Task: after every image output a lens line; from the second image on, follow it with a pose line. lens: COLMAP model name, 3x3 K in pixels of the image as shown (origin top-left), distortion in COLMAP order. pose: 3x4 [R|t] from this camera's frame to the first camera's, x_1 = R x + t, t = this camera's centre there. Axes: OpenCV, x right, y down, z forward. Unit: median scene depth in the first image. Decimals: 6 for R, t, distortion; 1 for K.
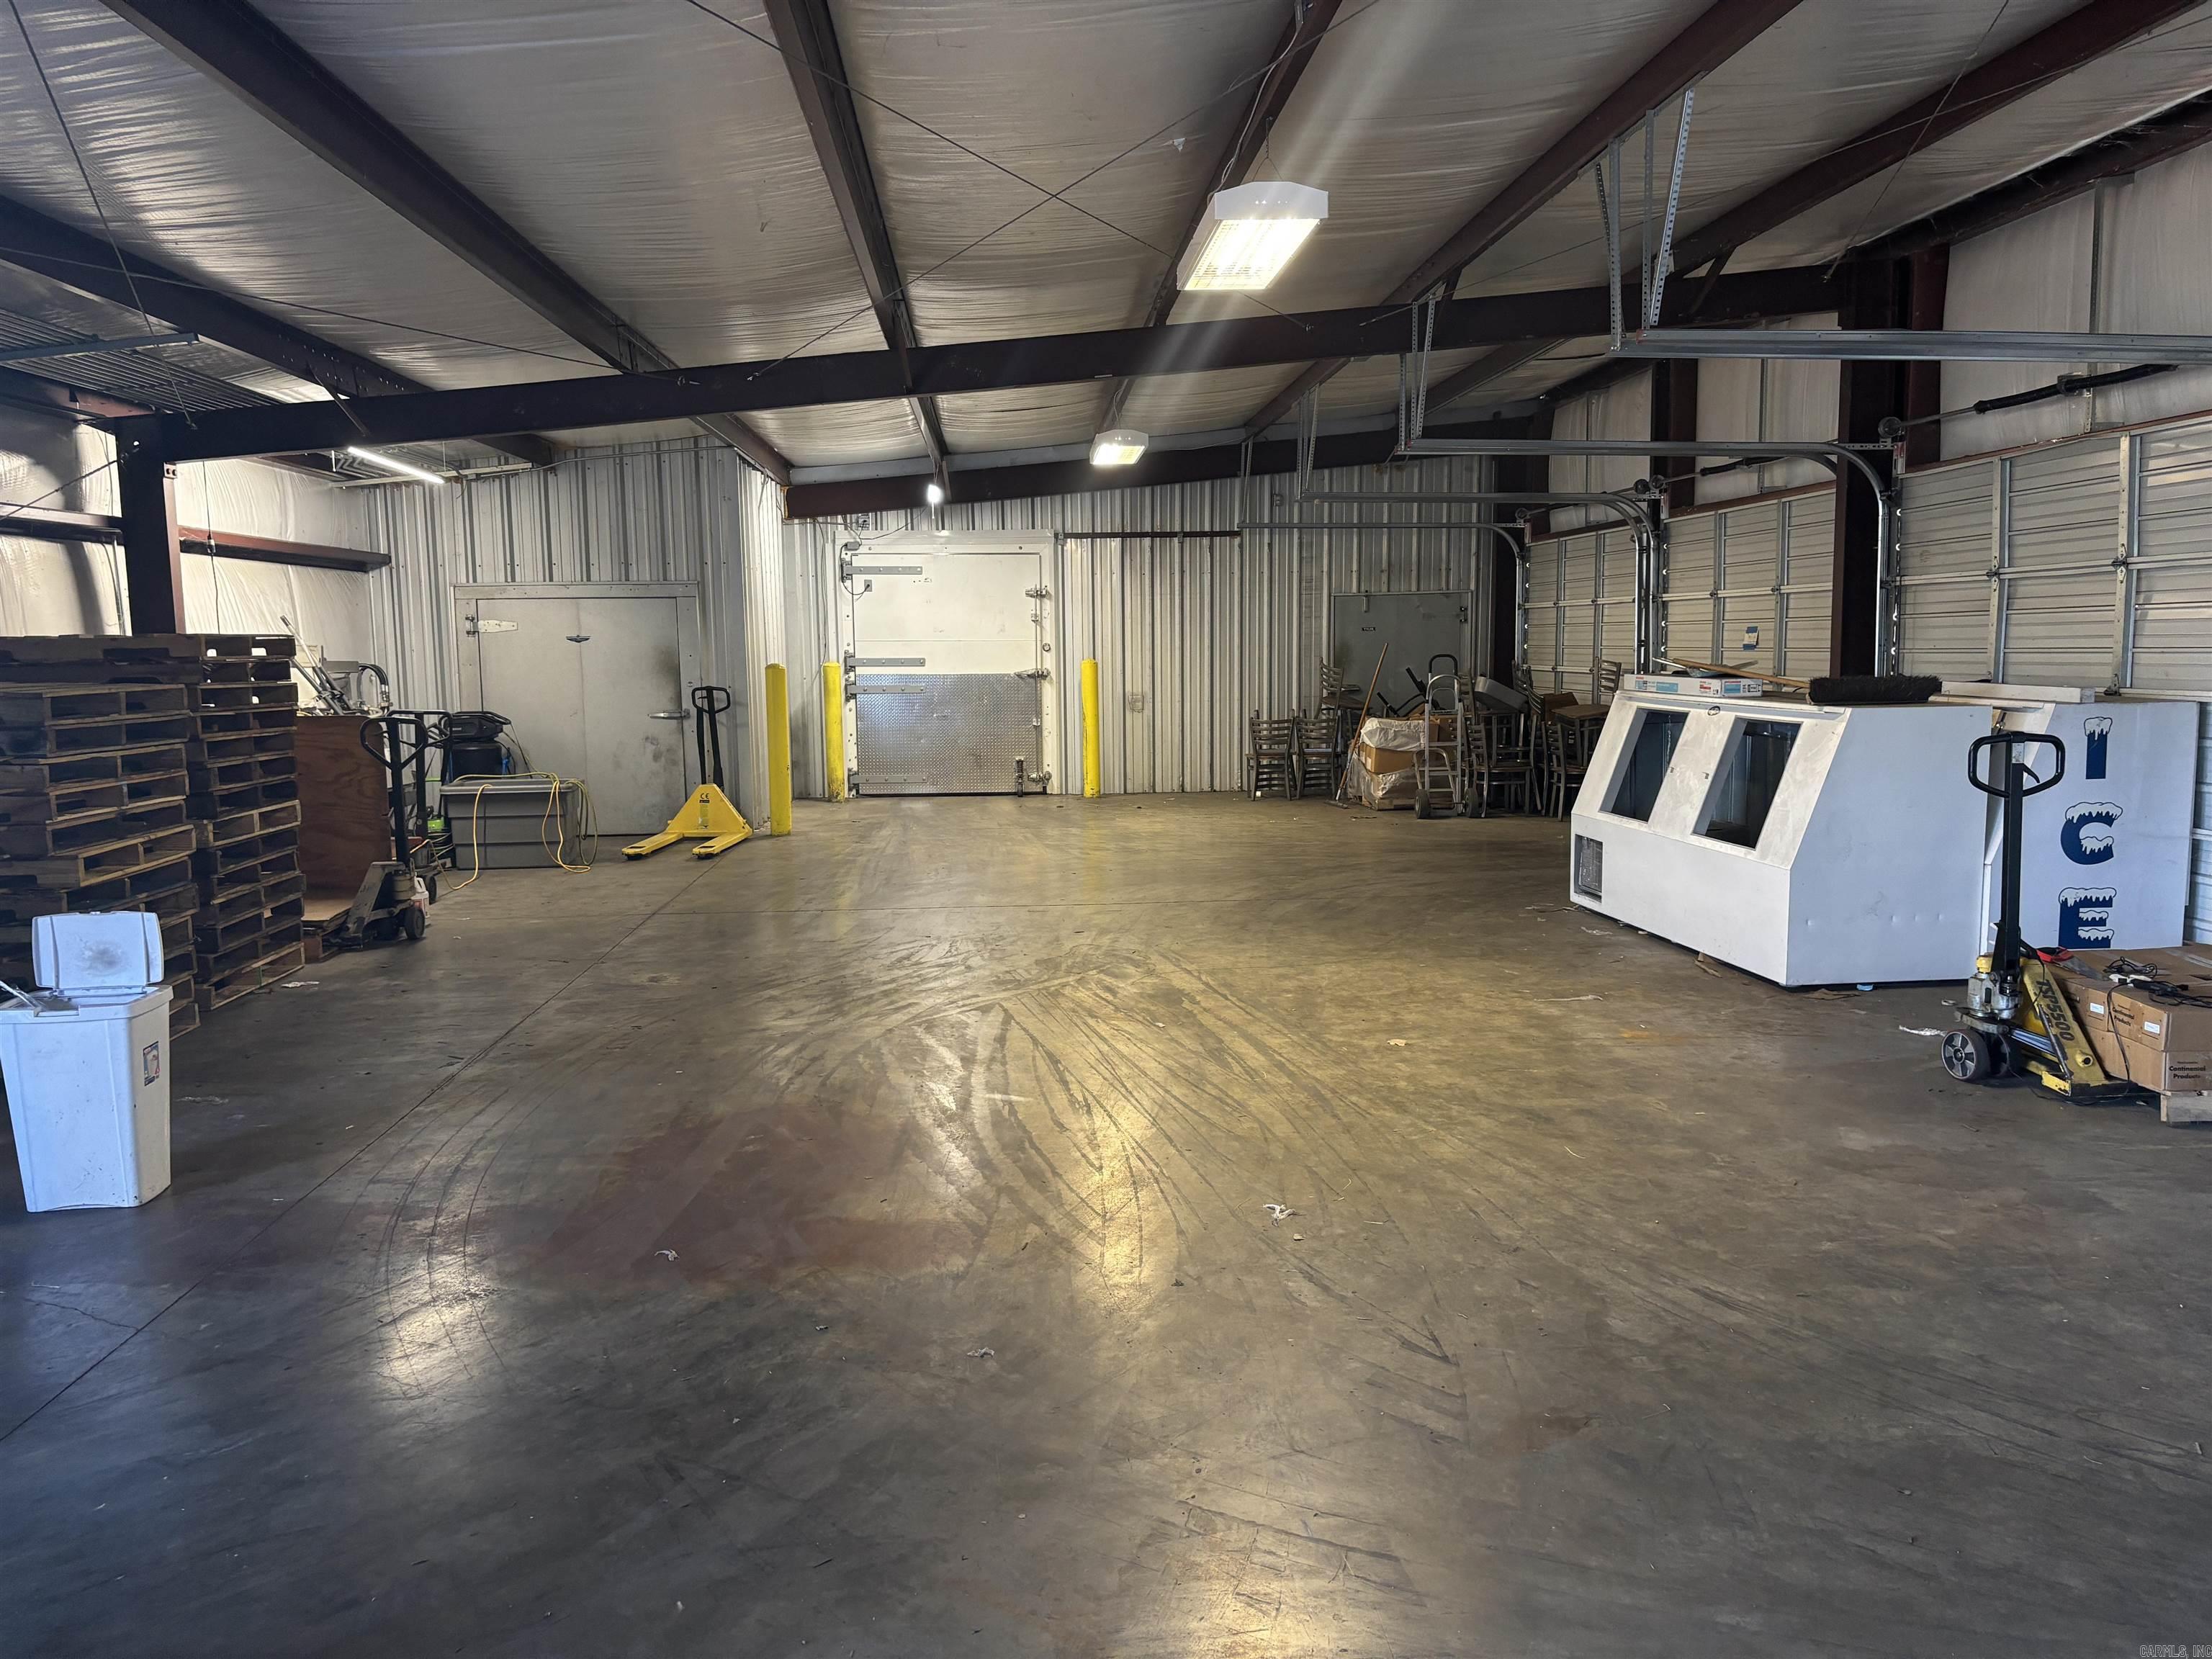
lens RADIAL K [[1684.0, 0, 1132.9], [0, 1684.0, 881.8], [0, 0, 1]] dist [0.089281, -0.184035]
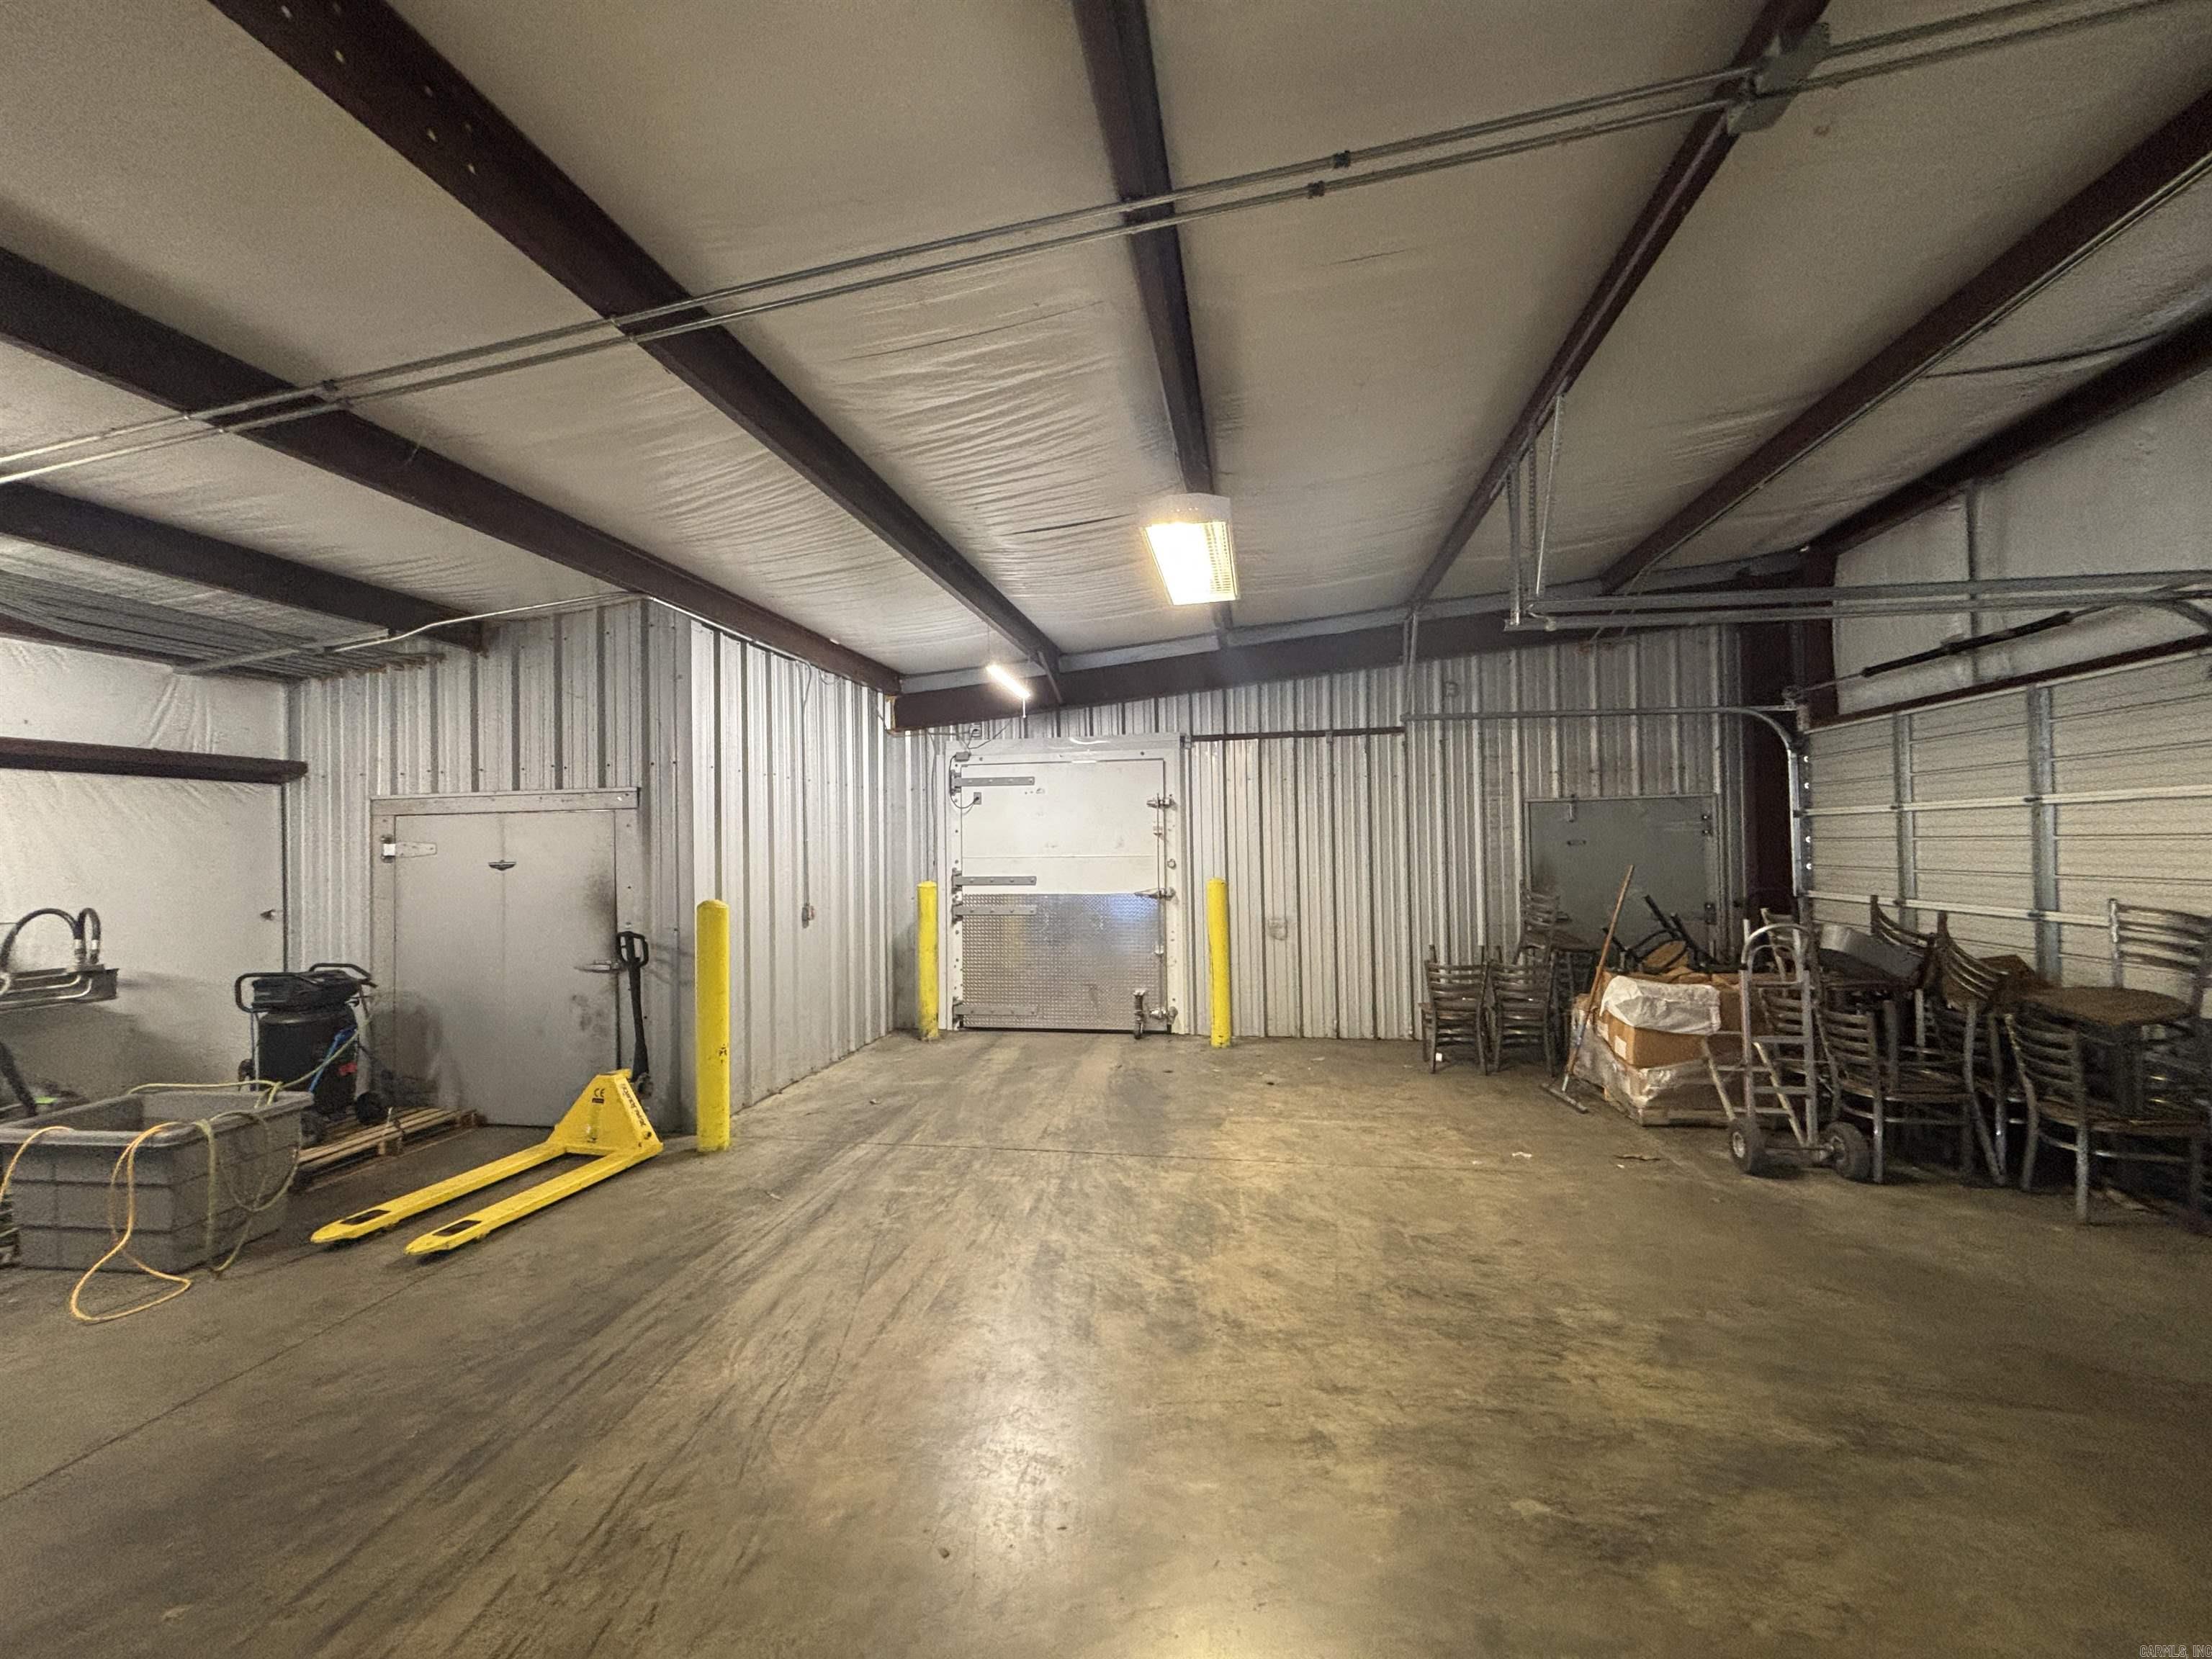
lens RADIAL K [[885.0, 0, 1106.0], [0, 885.0, 829.5], [0, 0, 1]] dist [-0.000900, -0.000095]
pose [[0.968728, -0.007598, -0.248008, 0.029542], [-0.031071, 0.987949, -0.151631, -0.087920], [0.246171, 0.154596, 0.956818, 0.560807]]
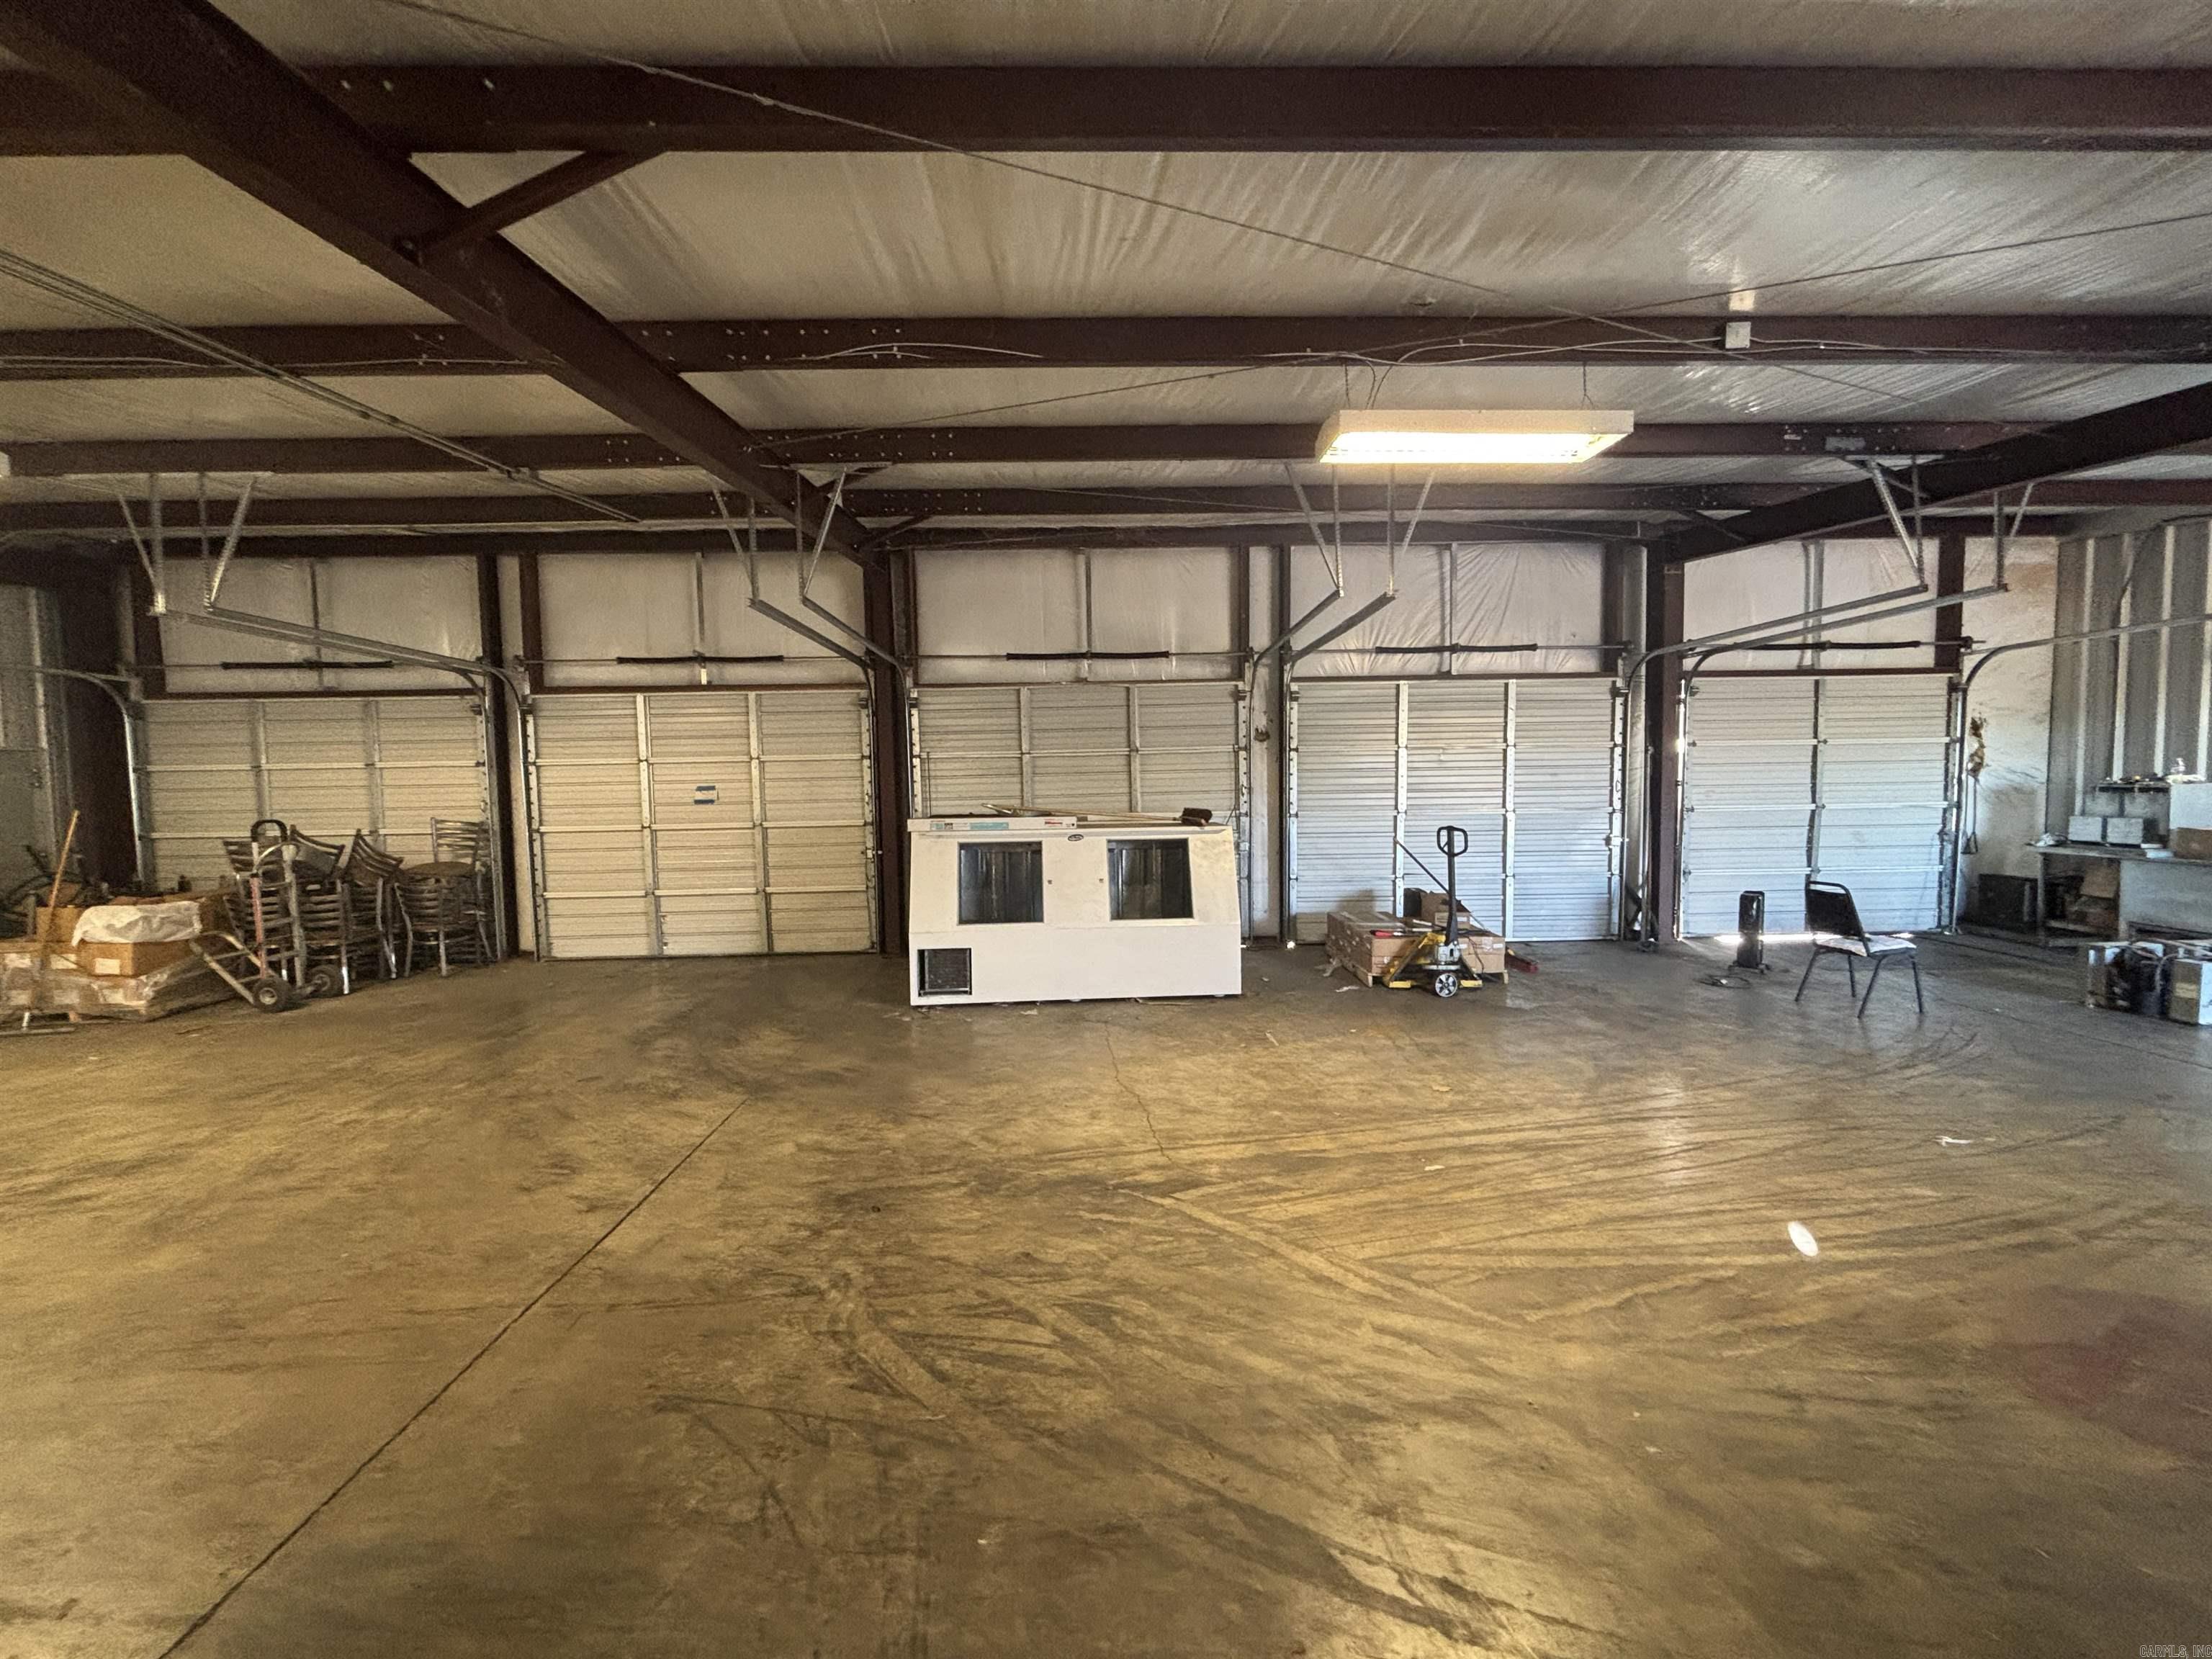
lens RADIAL K [[885.0, 0, 1106.0], [0, 885.0, 829.5], [0, 0, 1]] dist [-0.000900, -0.000095]
pose [[0.049232, -0.043617, 0.997835, -0.215018], [0.158119, 0.986788, 0.035333, -0.068030], [-0.986192, 0.156037, 0.055478, 0.484428]]
